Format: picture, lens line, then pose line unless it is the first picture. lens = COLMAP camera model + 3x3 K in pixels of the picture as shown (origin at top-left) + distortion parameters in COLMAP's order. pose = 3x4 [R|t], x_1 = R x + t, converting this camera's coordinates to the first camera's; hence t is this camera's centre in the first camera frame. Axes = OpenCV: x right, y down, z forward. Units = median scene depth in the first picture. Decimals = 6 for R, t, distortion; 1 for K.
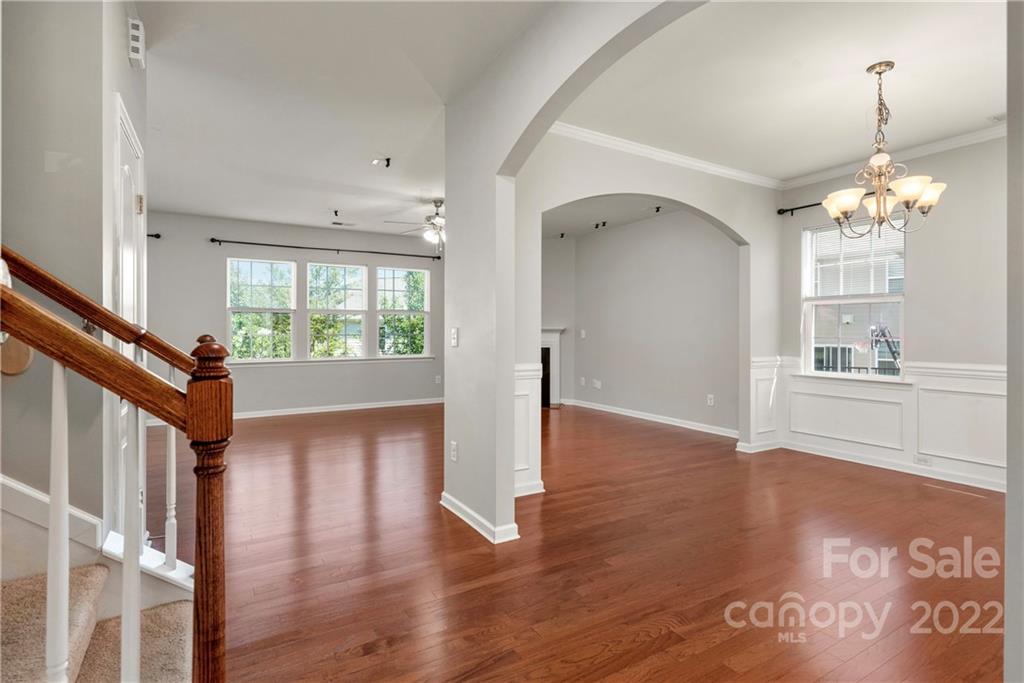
lens RADIAL K [[503.4, 0, 514.1], [0, 503.4, 332.8], [0, 0, 1]] dist [-0.001000, -0.000085]
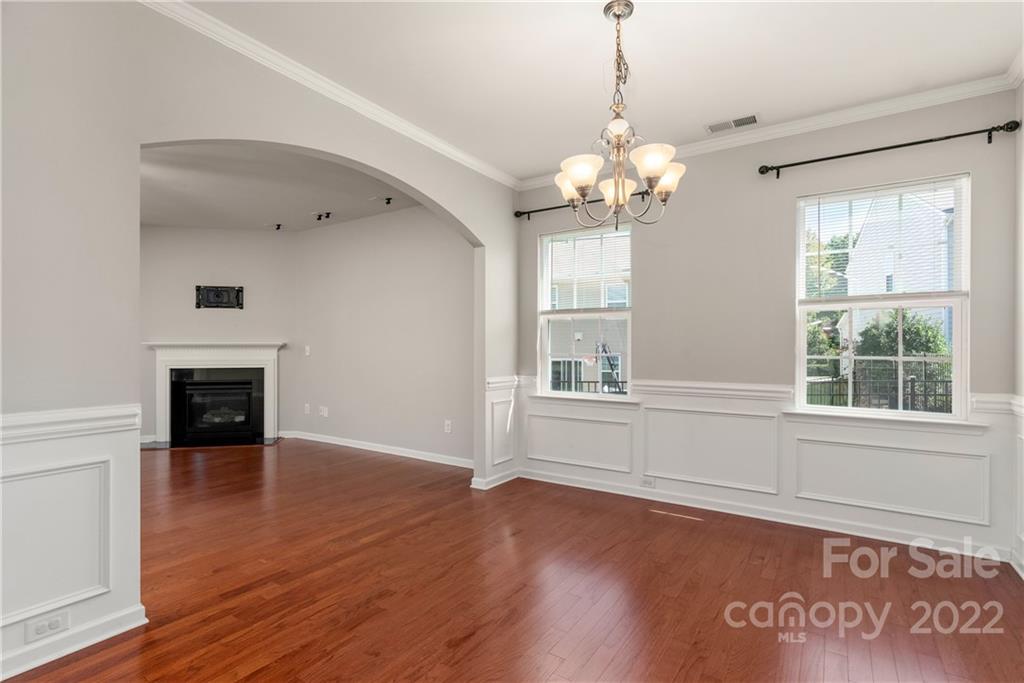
lens RADIAL K [[487.8, 0, 509.4], [0, 487.8, 345.0], [0, 0, 1]] dist [0.000764, 0.000120]
pose [[0.902413, 0.002173, 0.430866, 0.144758], [0.000541, 0.999981, -0.006175, -0.002048], [-0.430871, 0.005806, 0.902395, 0.227188]]
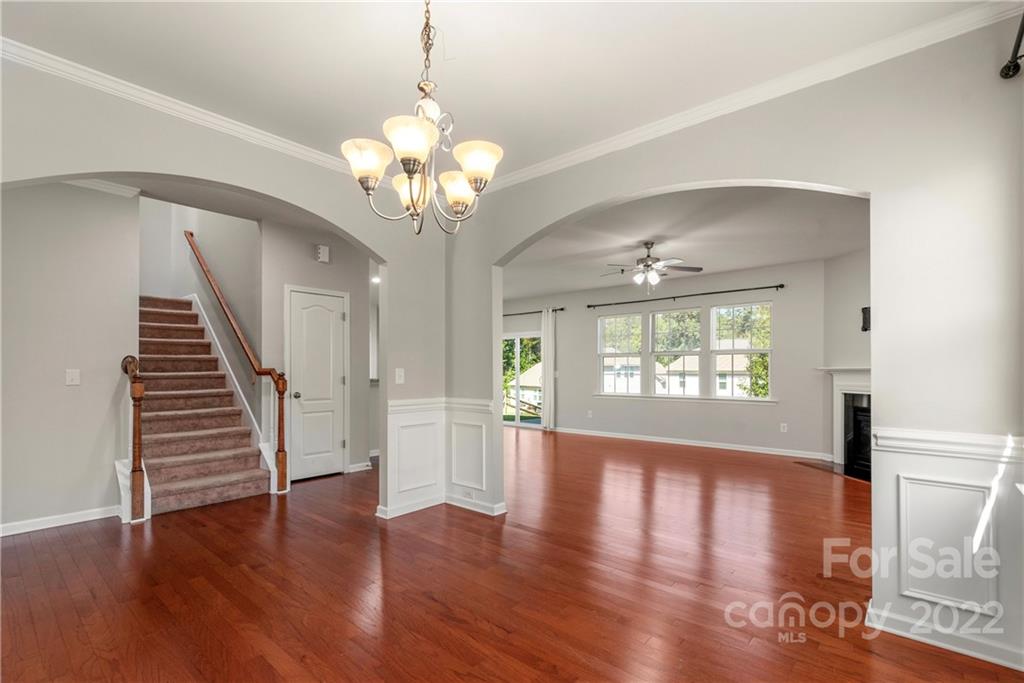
lens RADIAL K [[470.1, 0, 518.1], [0, 470.1, 369.6], [0, 0, 1]] dist [0.002155, 0.000255]
pose [[0.326395, -0.002718, -0.945229, 0.764183], [-0.003992, 0.999983, -0.004254, -0.001982], [0.945225, 0.005162, 0.326379, 0.519928]]
